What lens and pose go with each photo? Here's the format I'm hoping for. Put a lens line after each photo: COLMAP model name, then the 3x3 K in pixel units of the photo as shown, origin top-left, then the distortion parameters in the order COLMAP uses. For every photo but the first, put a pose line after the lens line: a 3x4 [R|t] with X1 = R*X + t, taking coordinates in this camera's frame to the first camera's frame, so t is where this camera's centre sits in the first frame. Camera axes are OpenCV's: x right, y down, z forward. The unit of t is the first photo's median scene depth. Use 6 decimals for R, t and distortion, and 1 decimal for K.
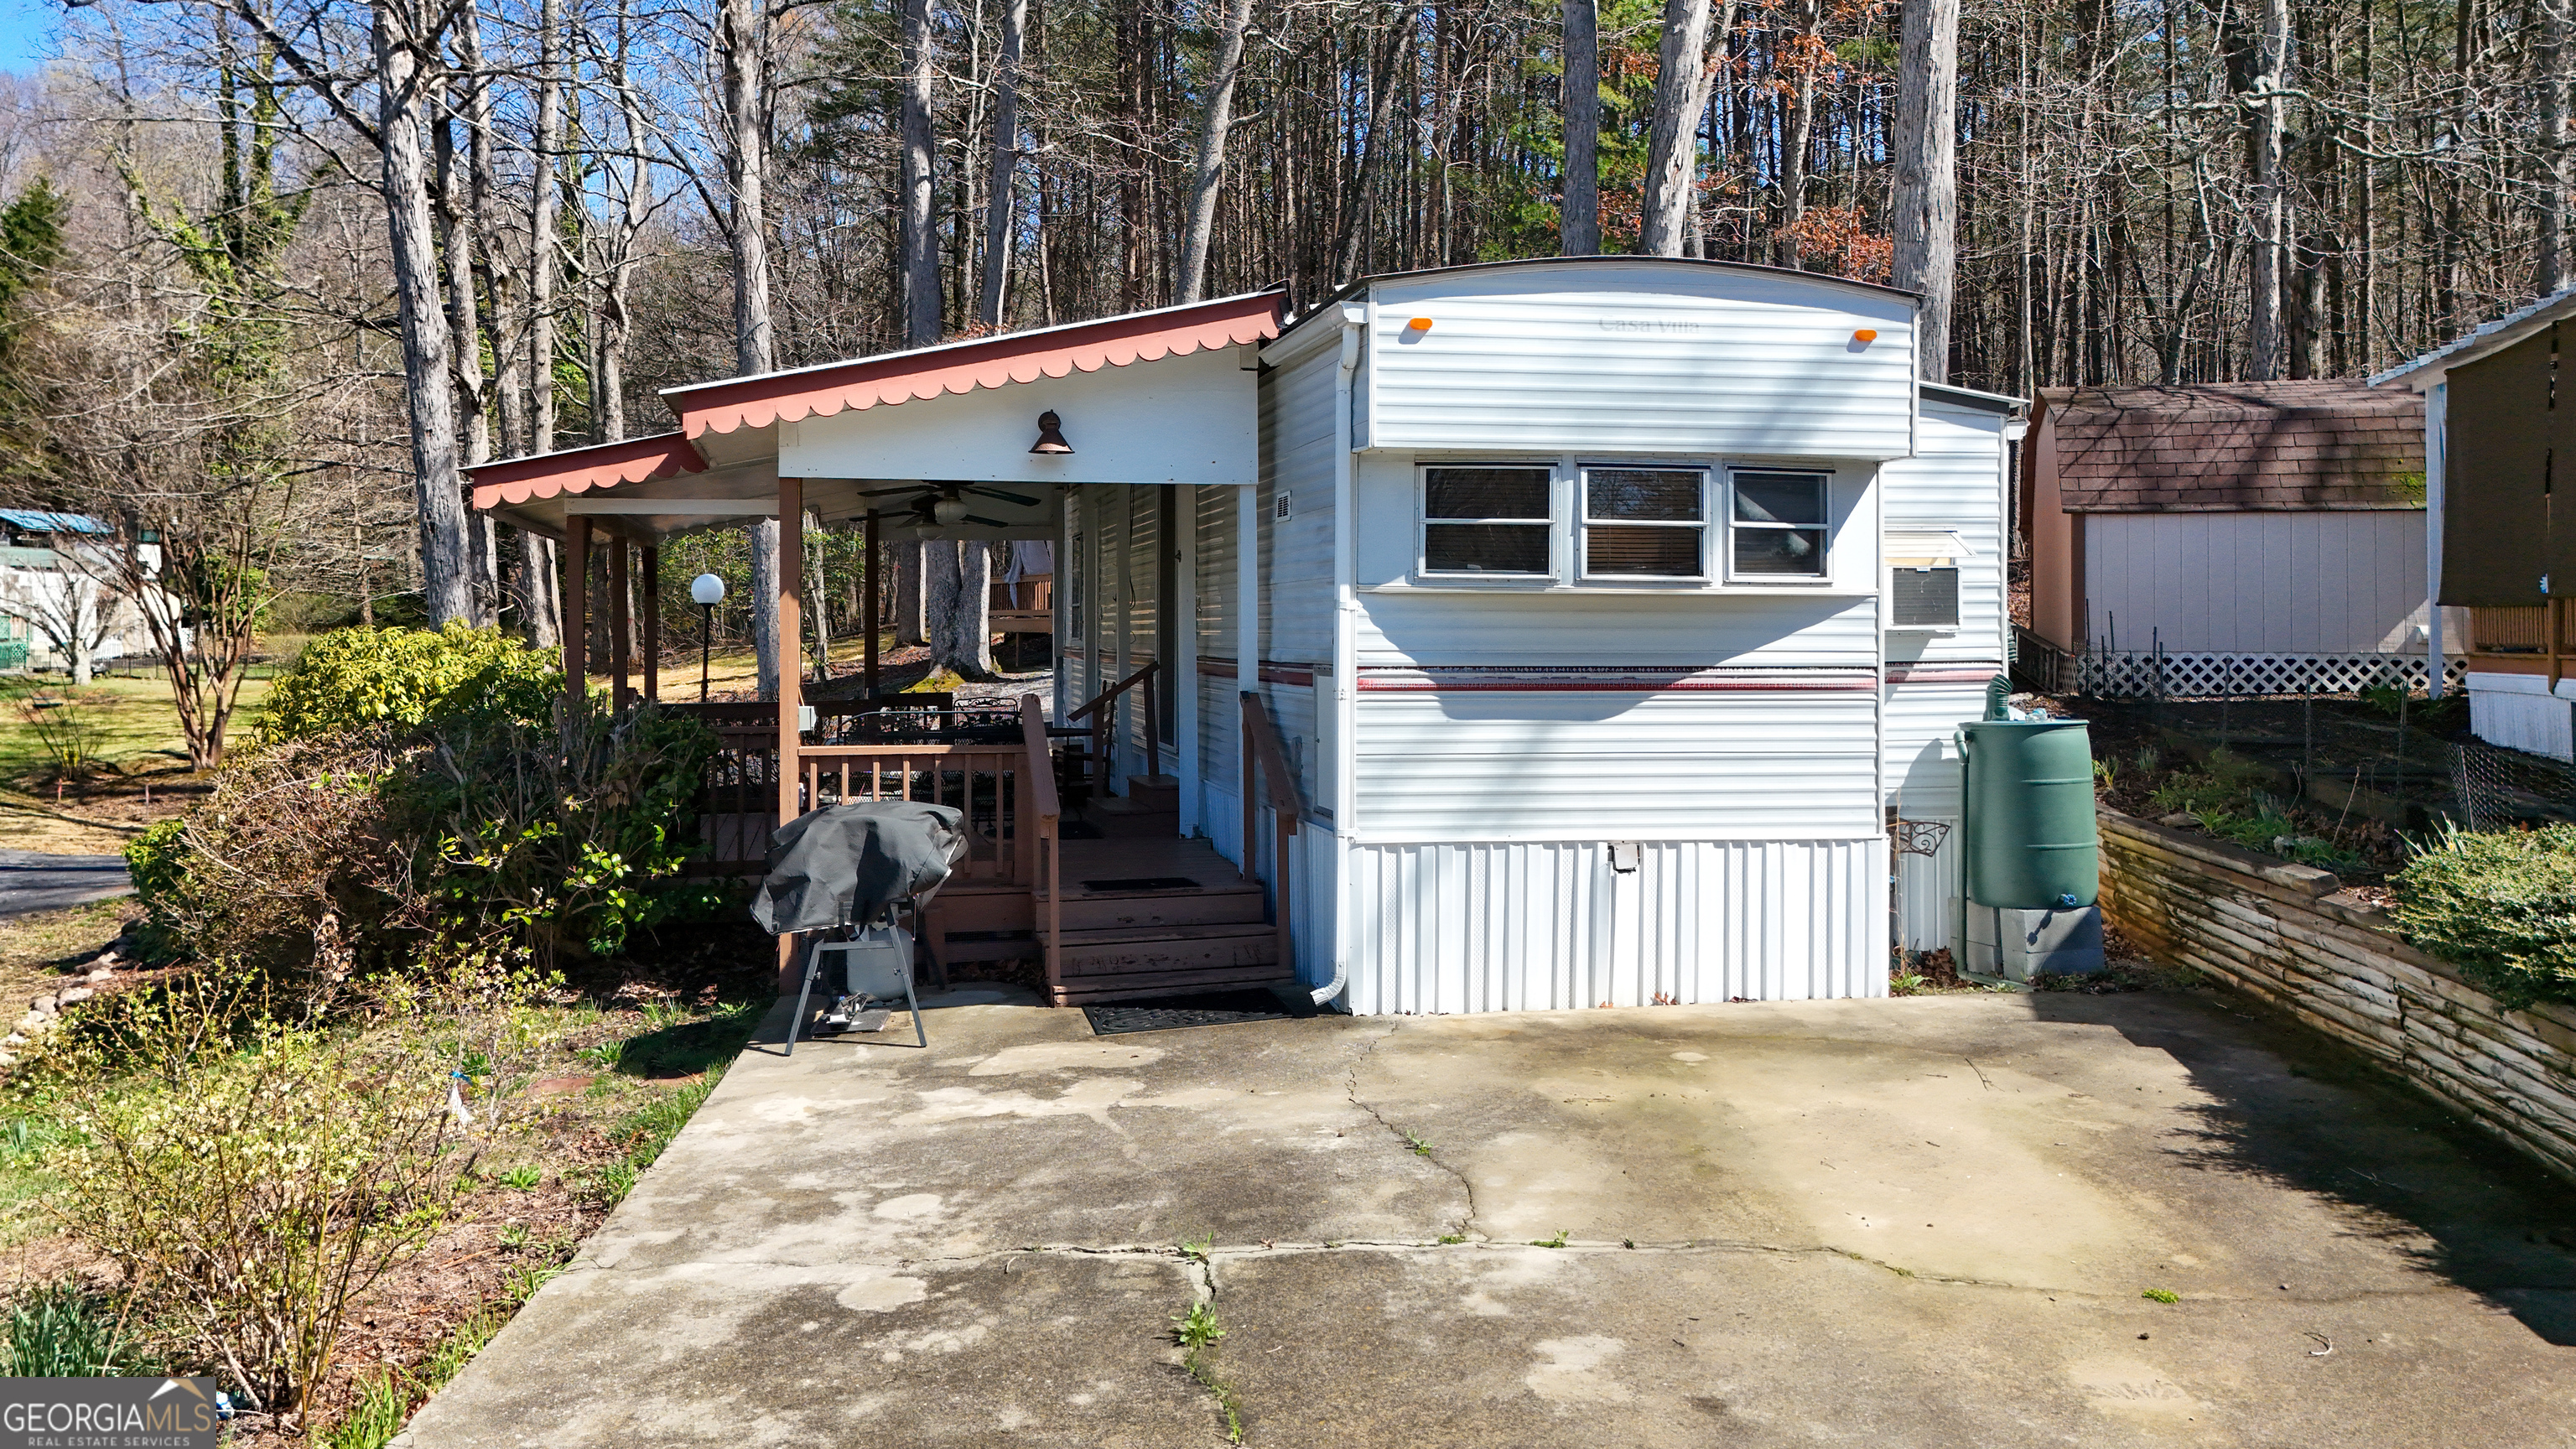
lens RADIAL K [[1879.1, 0, 1318.6], [0, 1879.1, 604.0], [0, 0, 1]] dist [0.045283, -0.009978]
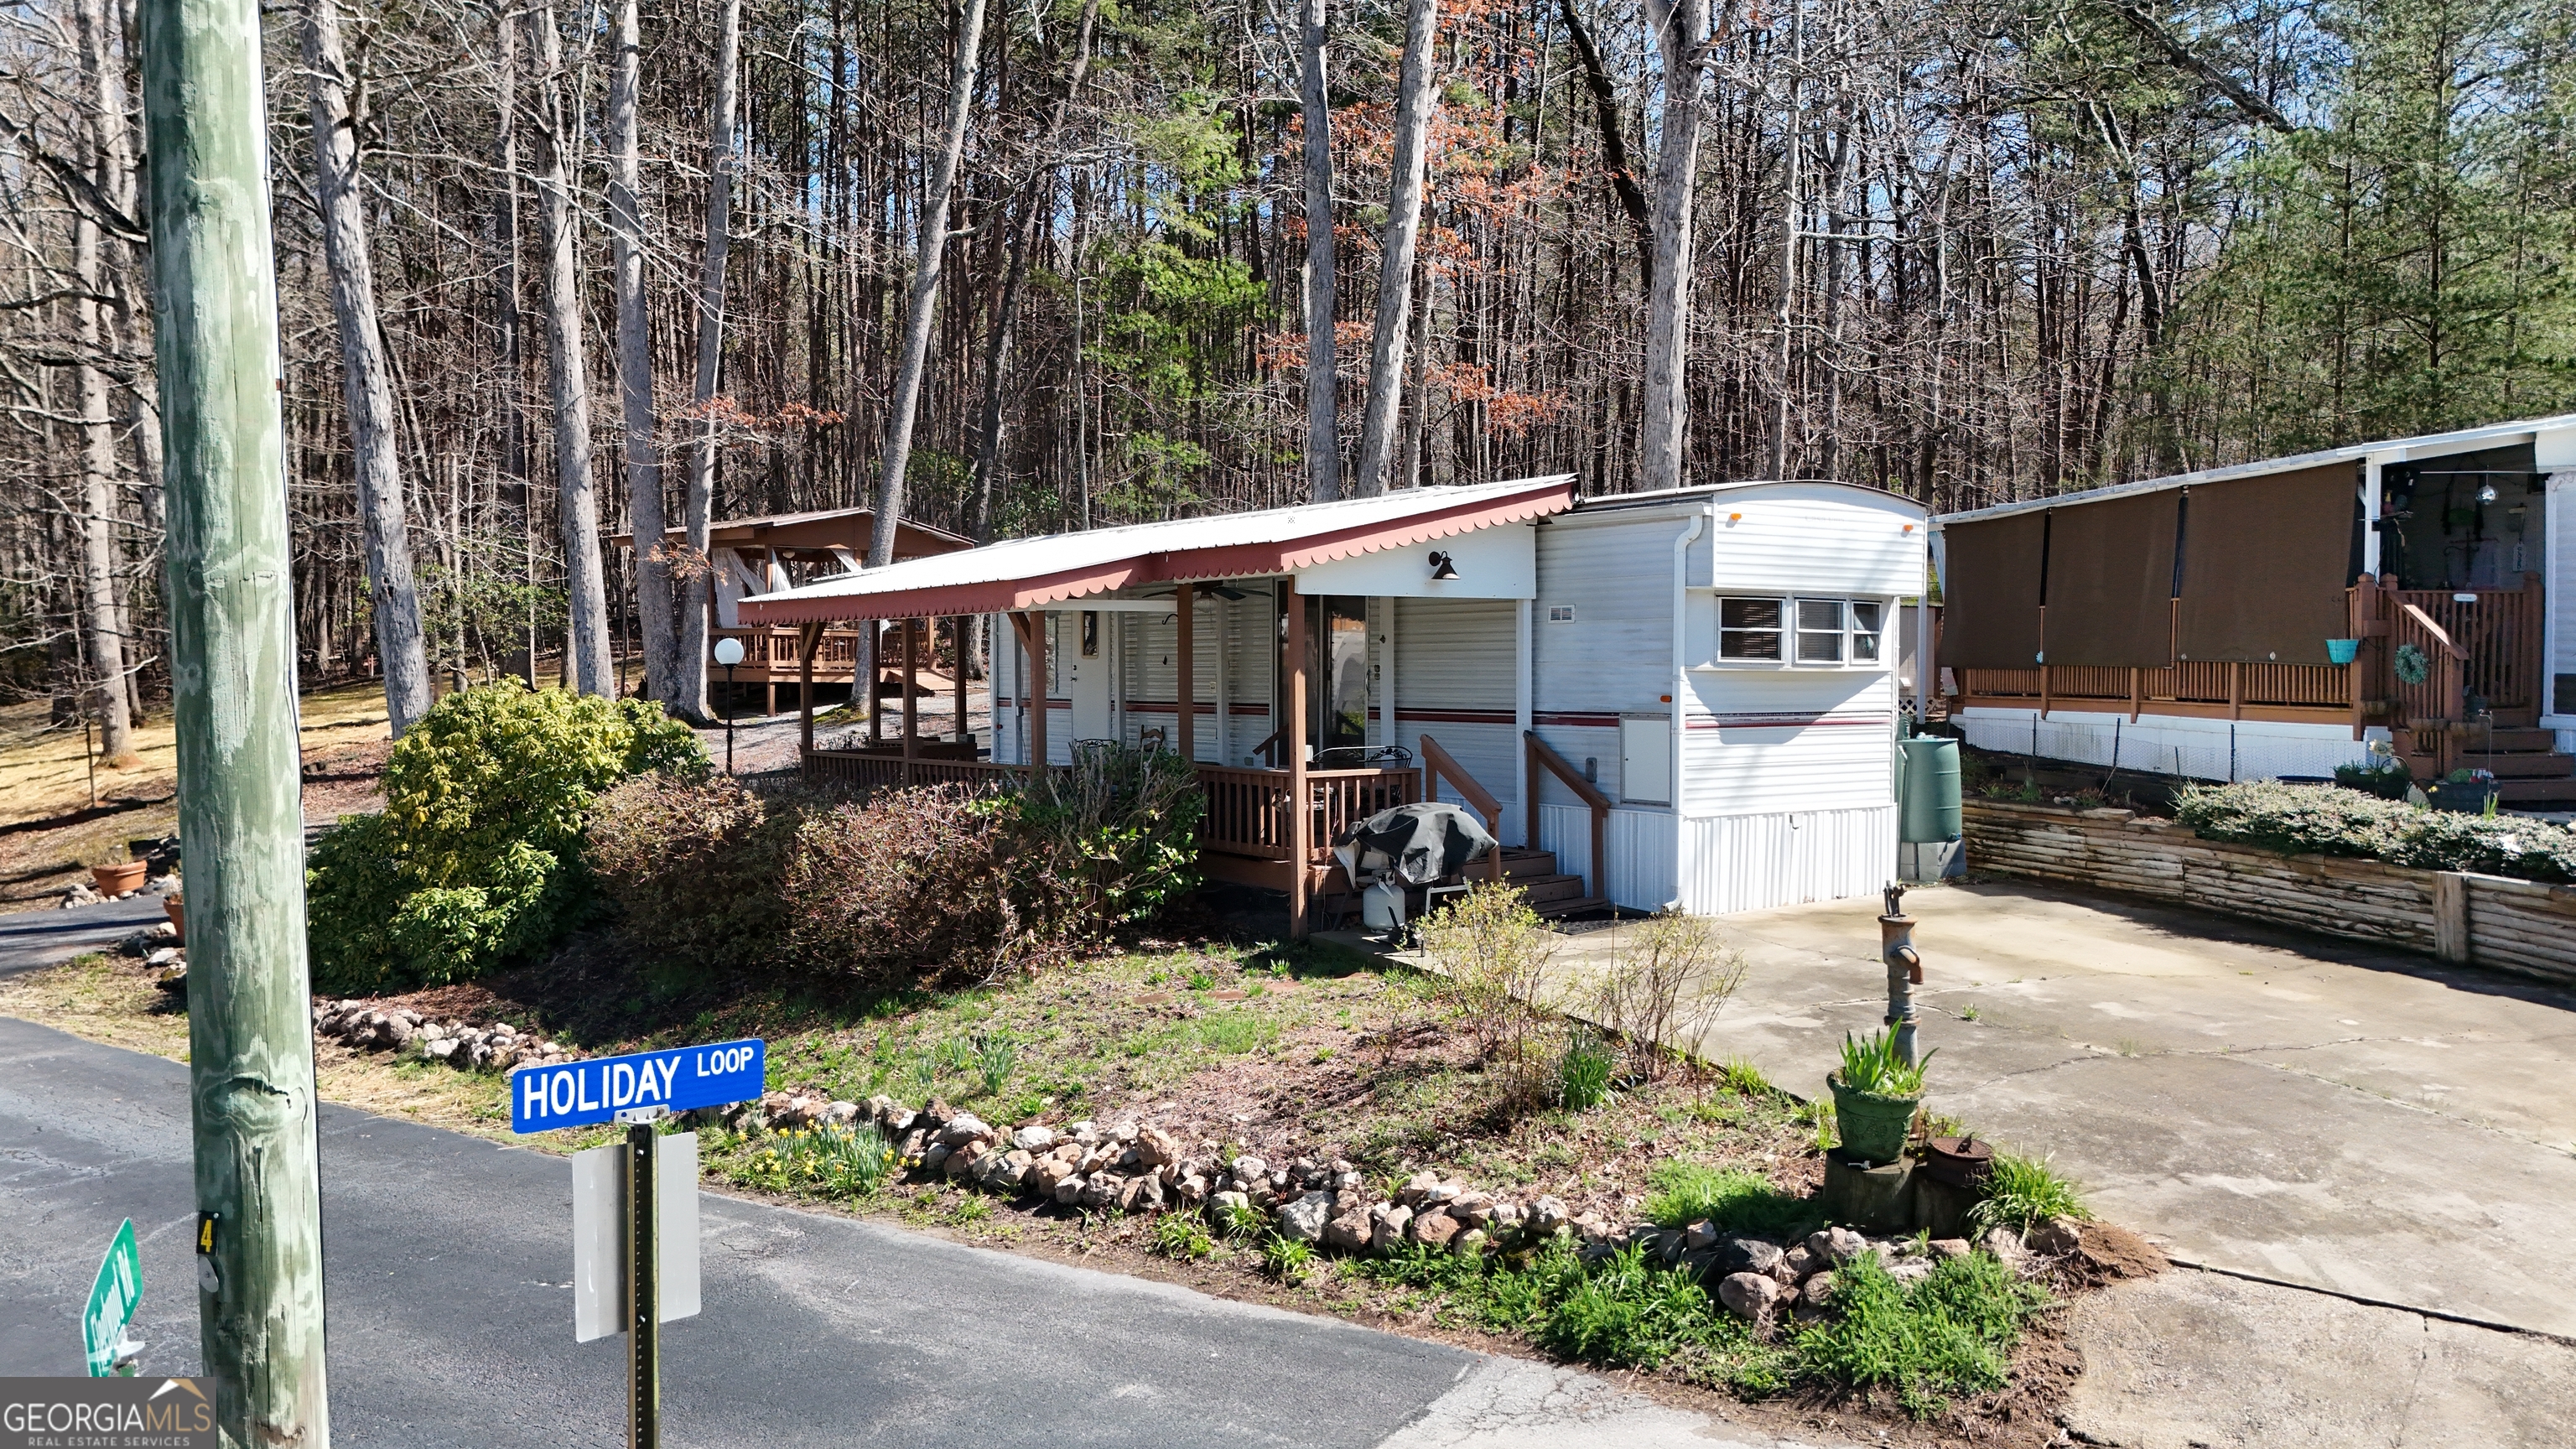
lens RADIAL K [[1879.1, 0, 1283.8], [0, 1879.1, 734.1], [0, 0, 1]] dist [0.045283, -0.009978]
pose [[0.901223, -0.017918, 0.432984, -1.046184], [-0.004120, 0.998745, 0.049906, -0.032694], [-0.433335, -0.046760, 0.900019, -0.380475]]
